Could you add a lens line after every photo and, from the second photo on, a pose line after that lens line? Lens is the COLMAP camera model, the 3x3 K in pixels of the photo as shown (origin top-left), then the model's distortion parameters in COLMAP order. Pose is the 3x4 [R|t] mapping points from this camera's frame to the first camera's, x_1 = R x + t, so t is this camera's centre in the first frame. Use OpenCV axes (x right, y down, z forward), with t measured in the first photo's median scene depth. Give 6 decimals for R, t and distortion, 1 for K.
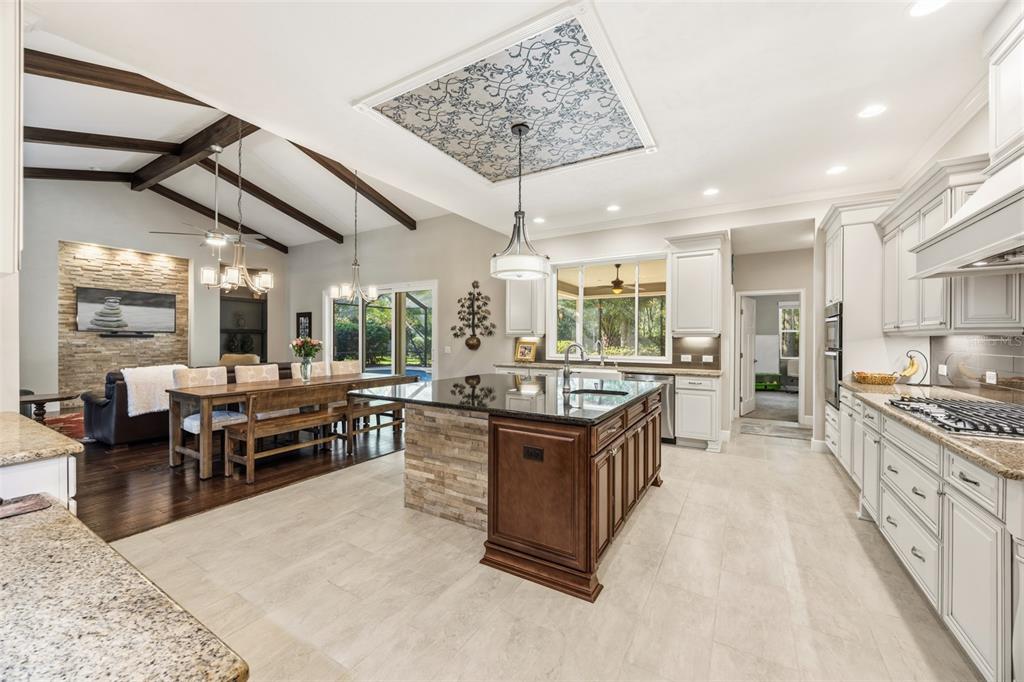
lens RADIAL K [[391.0, 0, 513.2], [0, 391.0, 341.5], [0, 0, 1]] dist [-0.001315, -0.000069]
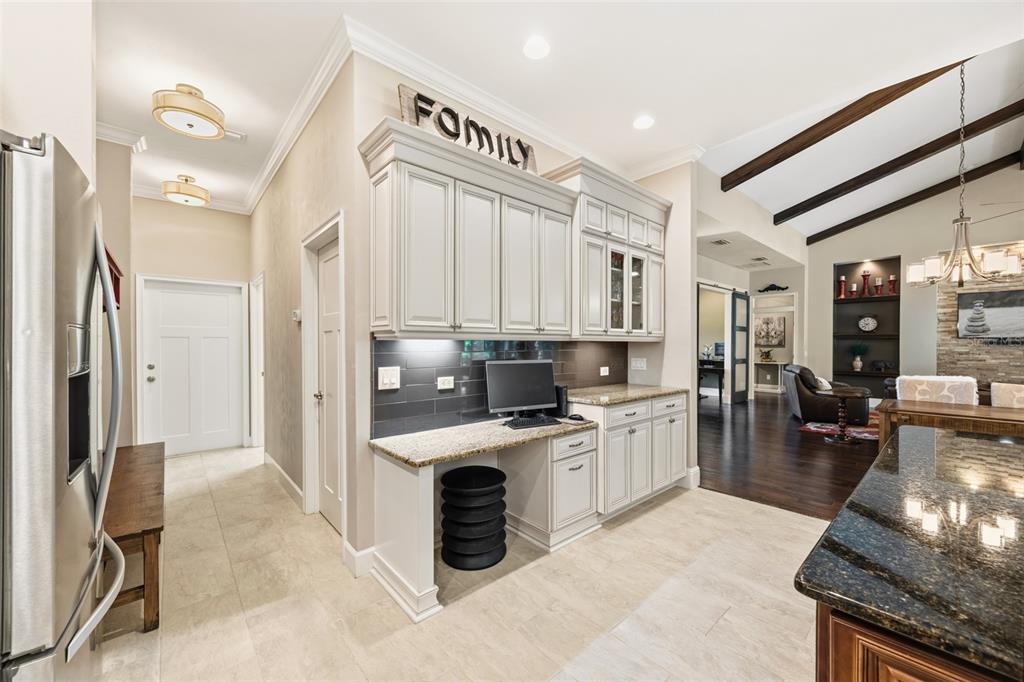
lens RADIAL K [[391.0, 0, 517.2], [0, 391.0, 347.6], [0, 0, 1]] dist [-0.001315, -0.000069]
pose [[-0.305208, -0.000204, -0.952286, 0.251223], [-0.004133, 0.999991, 0.001111, 0.000541], [0.952277, 0.004274, -0.305206, 0.359198]]
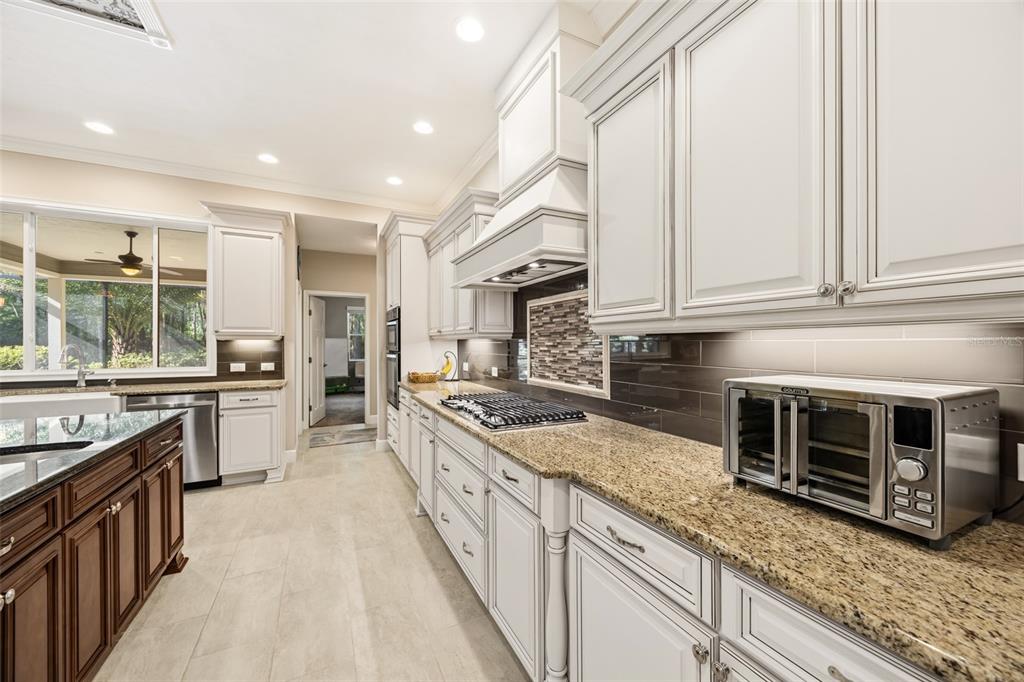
lens RADIAL K [[391.0, 0, 518.2], [0, 391.0, 344.8], [0, 0, 1]] dist [-0.001315, -0.000069]
pose [[0.534140, -0.006841, 0.845368, 0.097740], [0.006773, 0.999970, 0.003812, -0.000675], [-0.845369, 0.003689, 0.534170, 0.137138]]
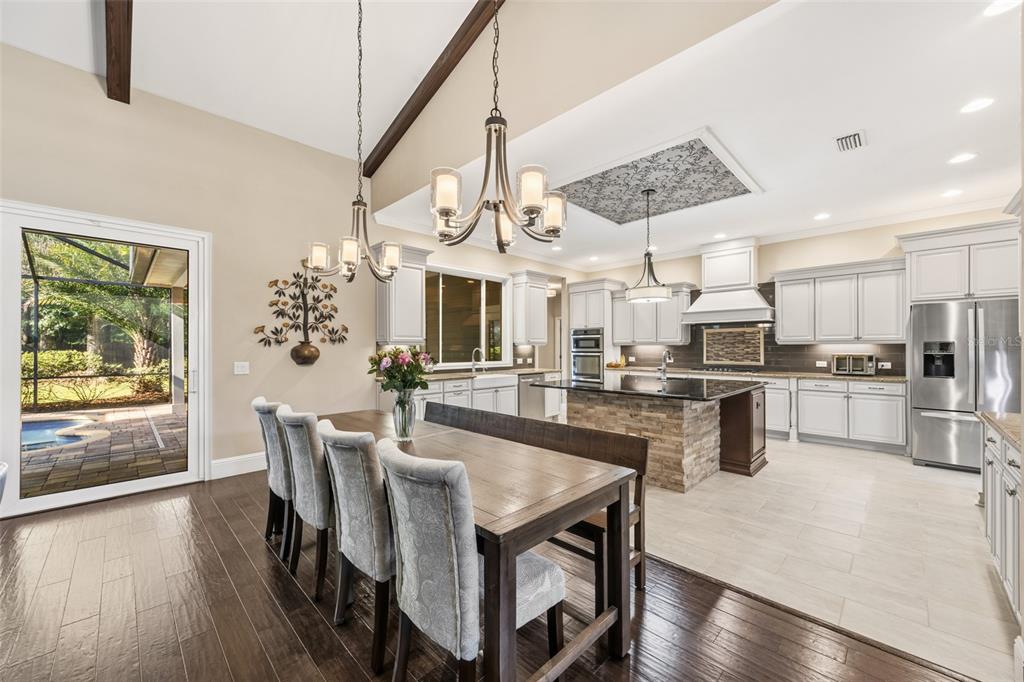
lens RADIAL K [[391.0, 0, 515.2], [0, 391.0, 347.3], [0, 0, 1]] dist [-0.001315, -0.000069]
pose [[0.249136, -0.003267, 0.968463, -0.976858], [0.009031, 0.999959, 0.001050, -0.007246], [-0.968426, 0.008485, 0.249156, 0.769255]]
